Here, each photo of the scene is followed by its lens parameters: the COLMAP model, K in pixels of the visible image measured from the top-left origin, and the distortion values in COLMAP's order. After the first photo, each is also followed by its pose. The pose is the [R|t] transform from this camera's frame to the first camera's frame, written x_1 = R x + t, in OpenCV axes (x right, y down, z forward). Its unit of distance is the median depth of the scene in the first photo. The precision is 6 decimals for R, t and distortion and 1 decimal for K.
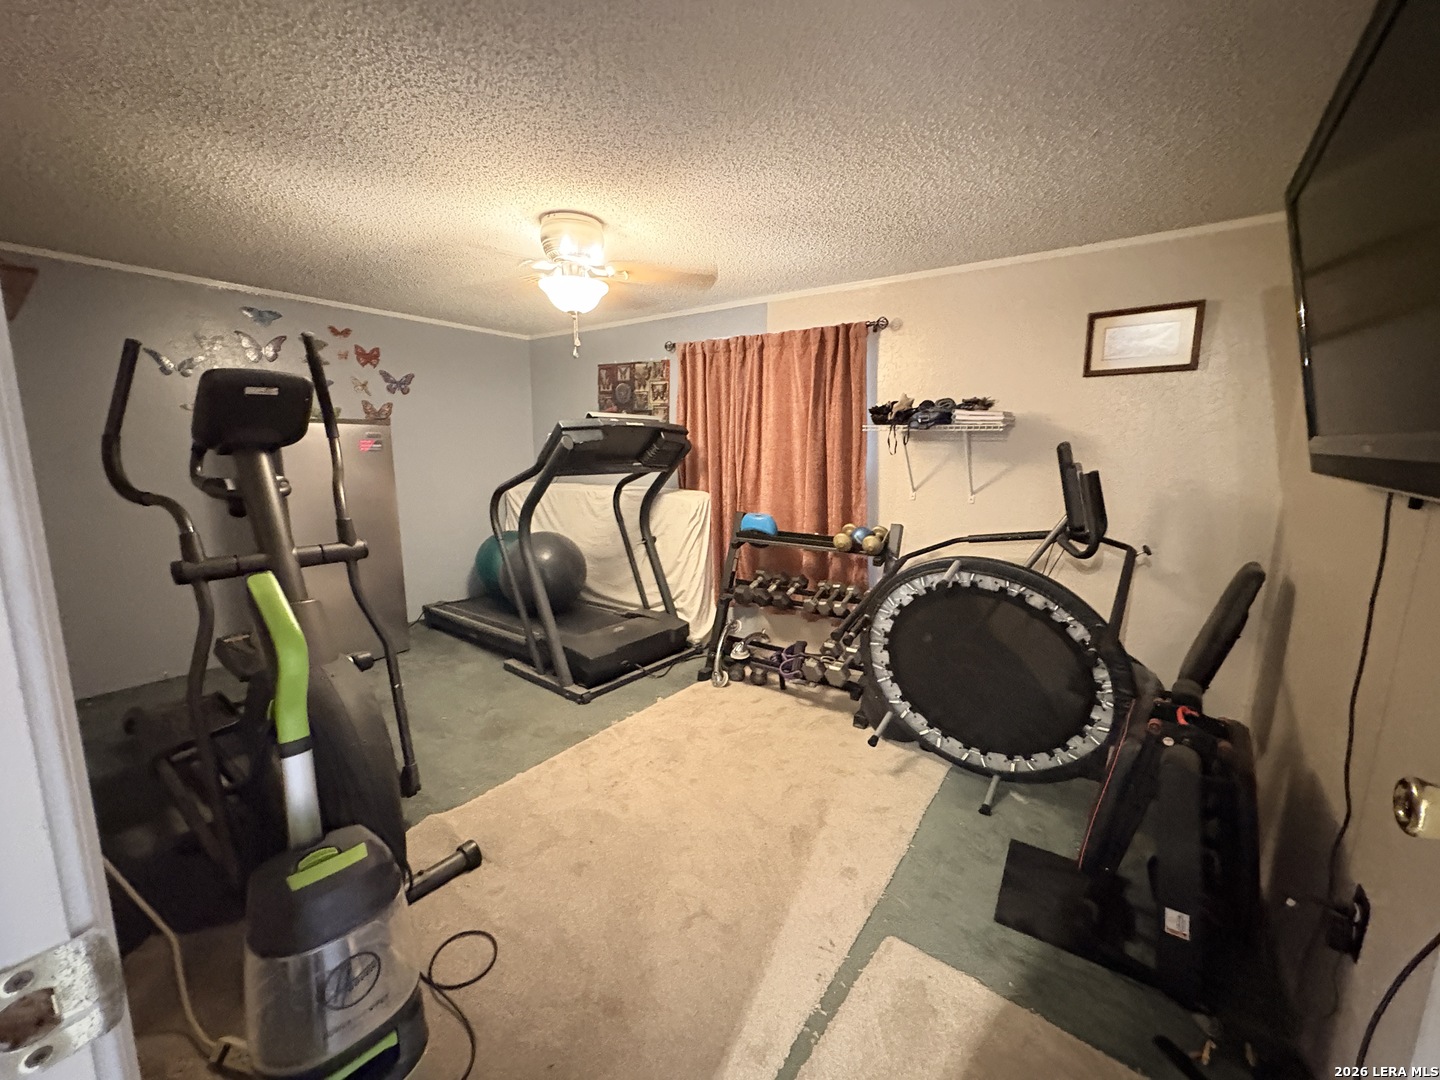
lens RADIAL K [[572.3, 0, 720.0], [0, 572.3, 540.0], [0, 0, 1]] dist [-0.000499, -0.000276]
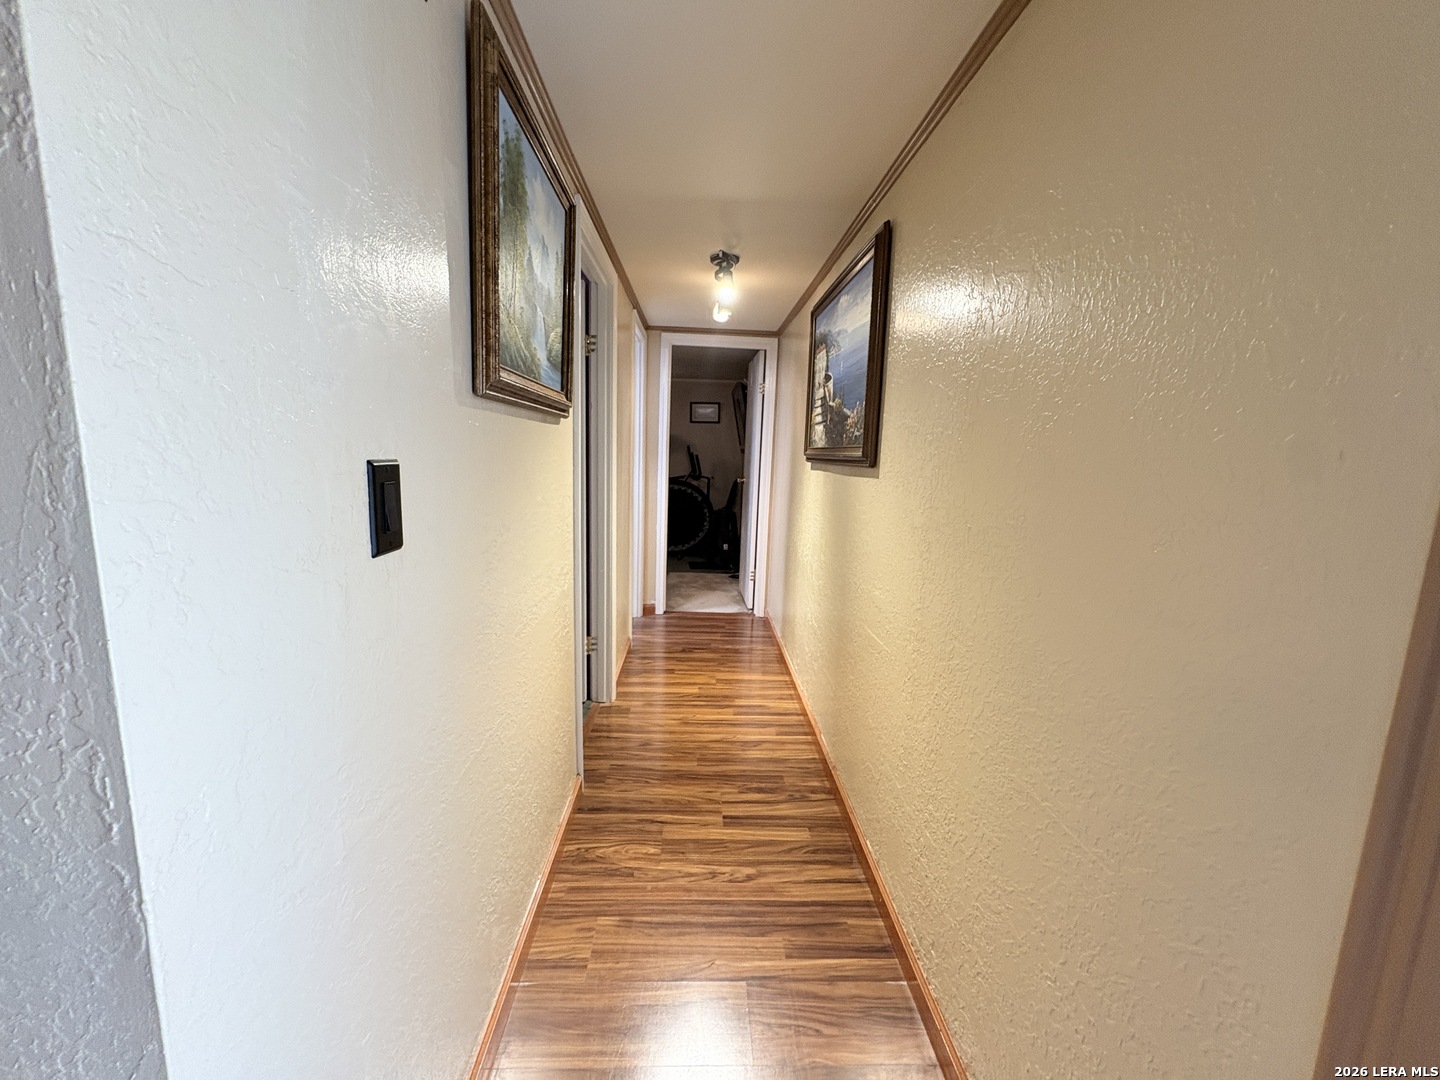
lens RADIAL K [[572.3, 0, 720.0], [0, 572.3, 540.0], [0, 0, 1]] dist [-0.000499, -0.000276]
pose [[0.776361, -0.082284, 0.624895, -1.328331], [0.079804, 0.996295, 0.032041, 0.275469], [-0.625216, 0.024994, 0.780051, -1.615441]]
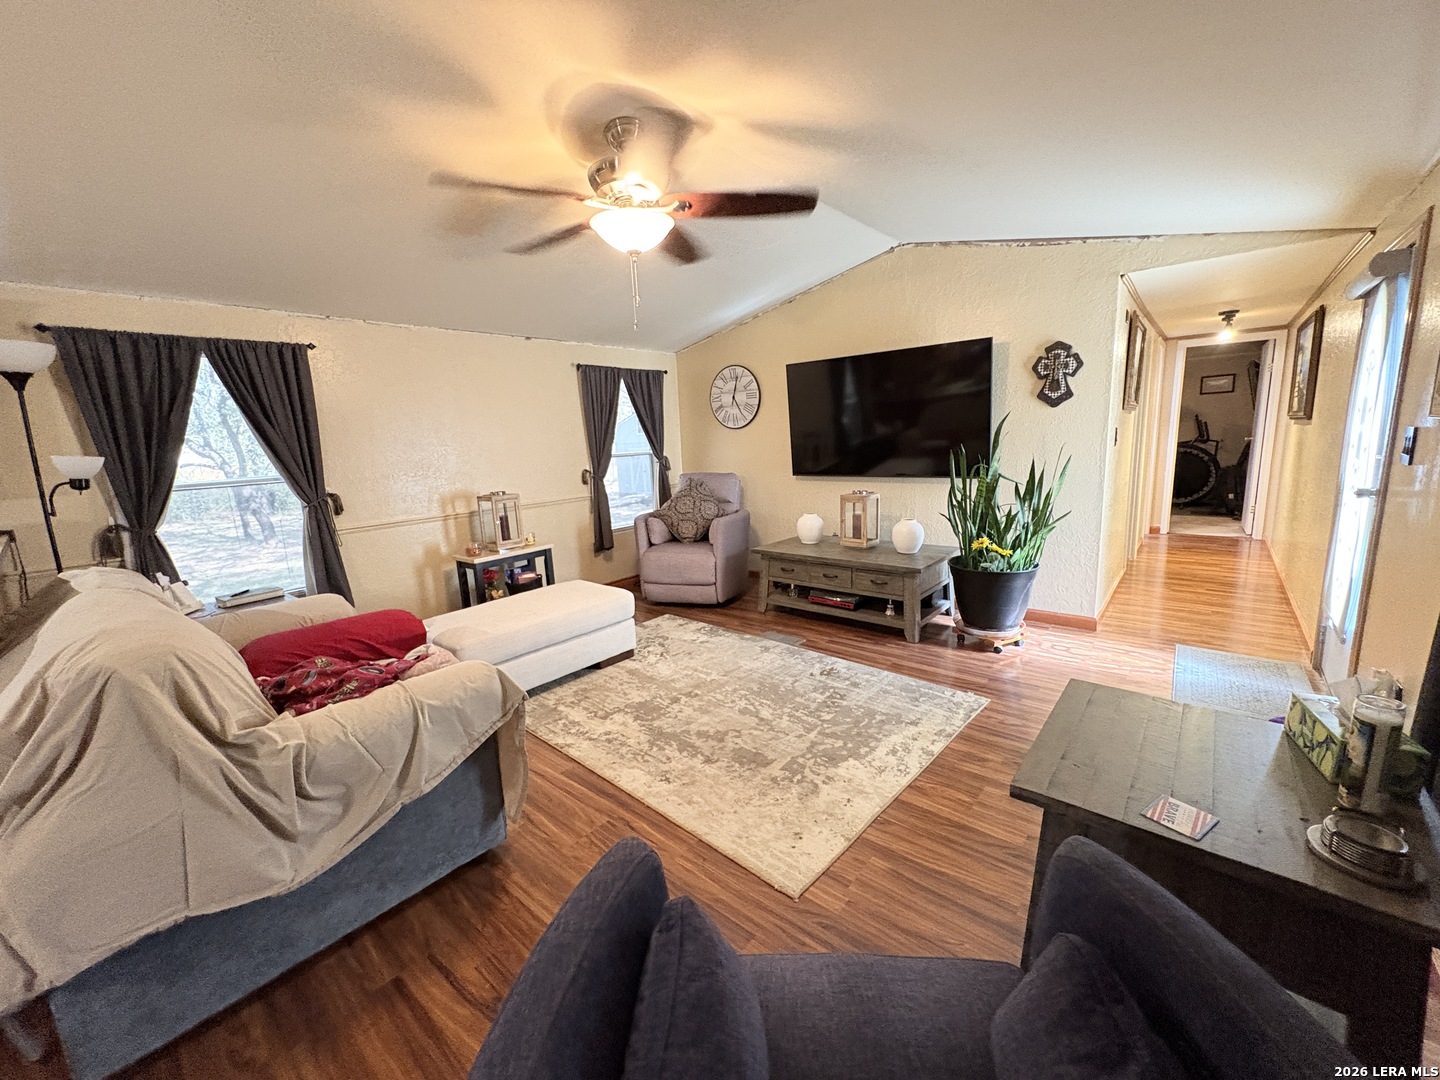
lens RADIAL K [[572.3, 0, 720.0], [0, 572.3, 540.0], [0, 0, 1]] dist [-0.000499, -0.000276]
pose [[0.996756, -0.044974, -0.066751, -2.396581], [0.045568, 0.998934, 0.007405, 0.502419], [0.066347, -0.010423, 0.997742, -3.076484]]
